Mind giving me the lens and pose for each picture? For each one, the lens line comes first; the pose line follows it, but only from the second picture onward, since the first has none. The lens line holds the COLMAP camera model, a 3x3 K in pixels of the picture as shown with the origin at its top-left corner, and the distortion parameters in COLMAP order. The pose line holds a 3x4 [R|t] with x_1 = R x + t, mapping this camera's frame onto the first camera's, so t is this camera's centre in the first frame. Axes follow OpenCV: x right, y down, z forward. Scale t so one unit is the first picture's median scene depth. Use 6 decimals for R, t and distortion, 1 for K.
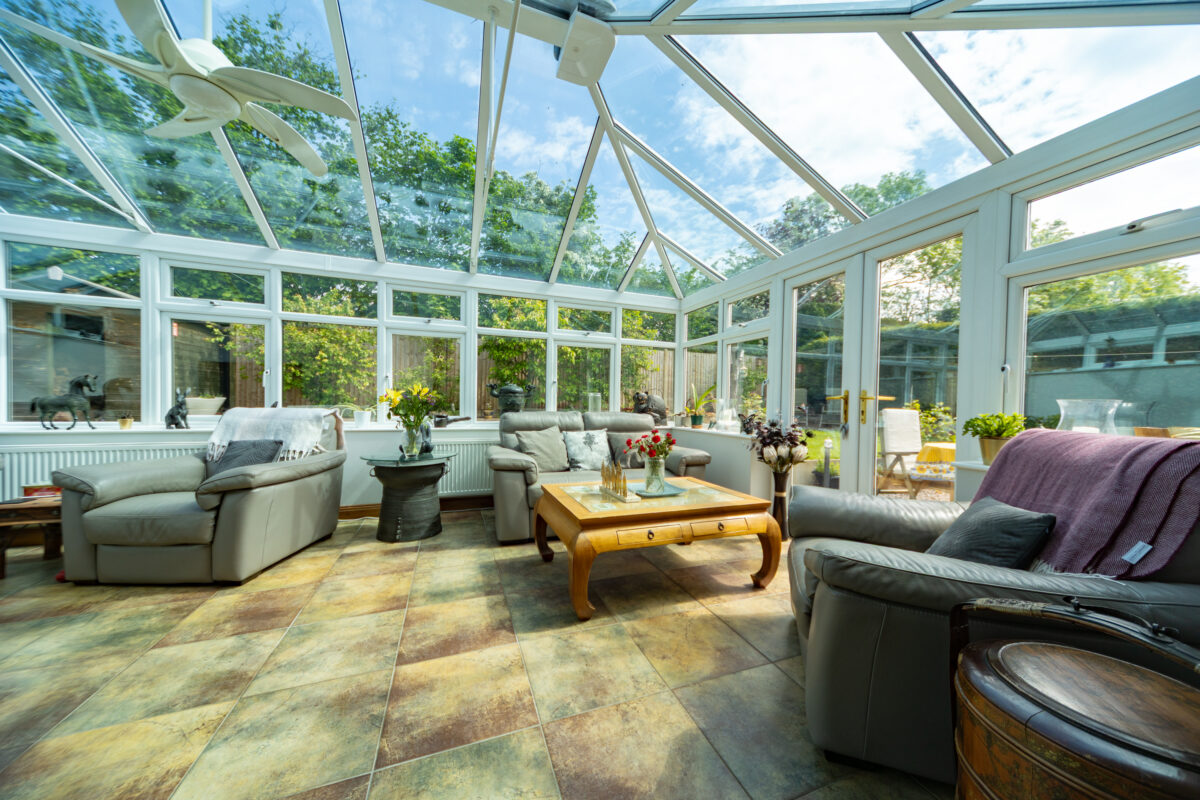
lens RADIAL K [[403.3, 0, 605.2], [0, 403.3, 403.6], [0, 0, 1]] dist [0.008834, 0.000047]
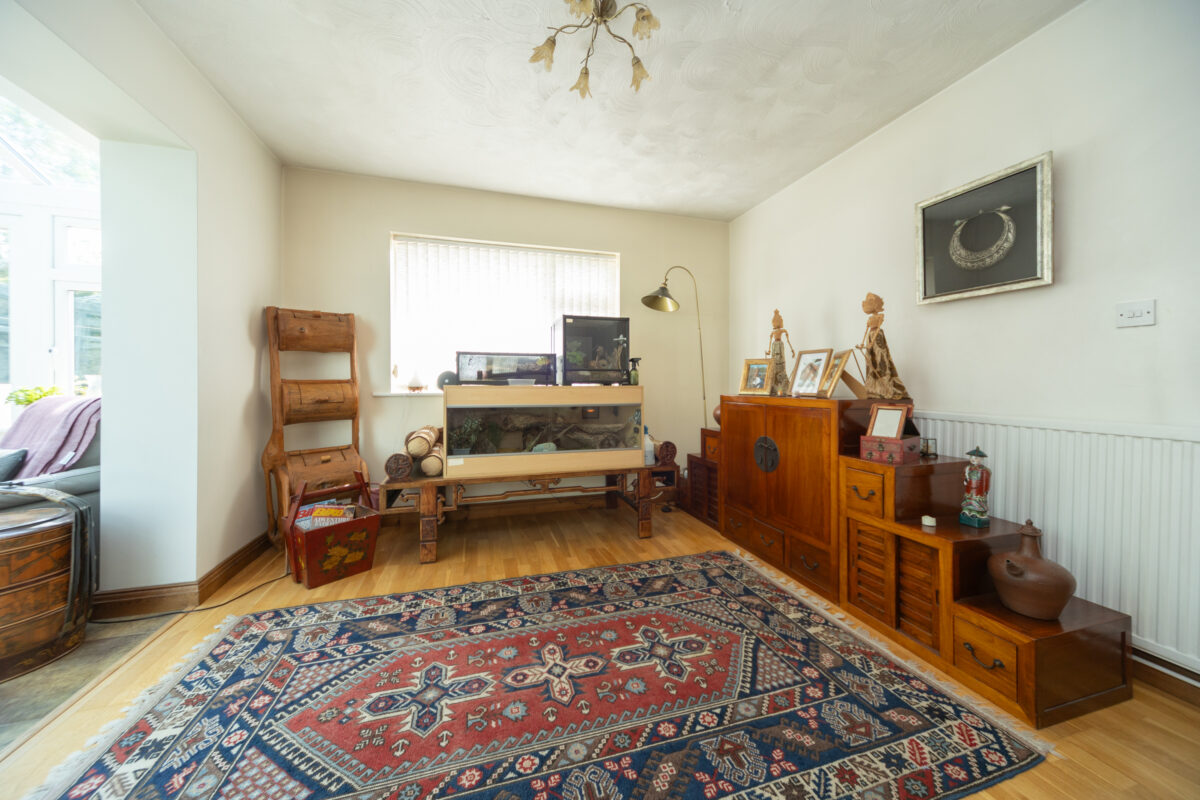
lens RADIAL K [[418.5, 0, 578.6], [0, 418.5, 386.1], [0, 0, 1]] dist [0.007337, -0.000124]
pose [[0.071014, -0.025231, 0.997156, -0.193661], [0.002352, 0.999682, 0.025127, -0.004534], [-0.997473, 0.000561, 0.071051, -0.607708]]
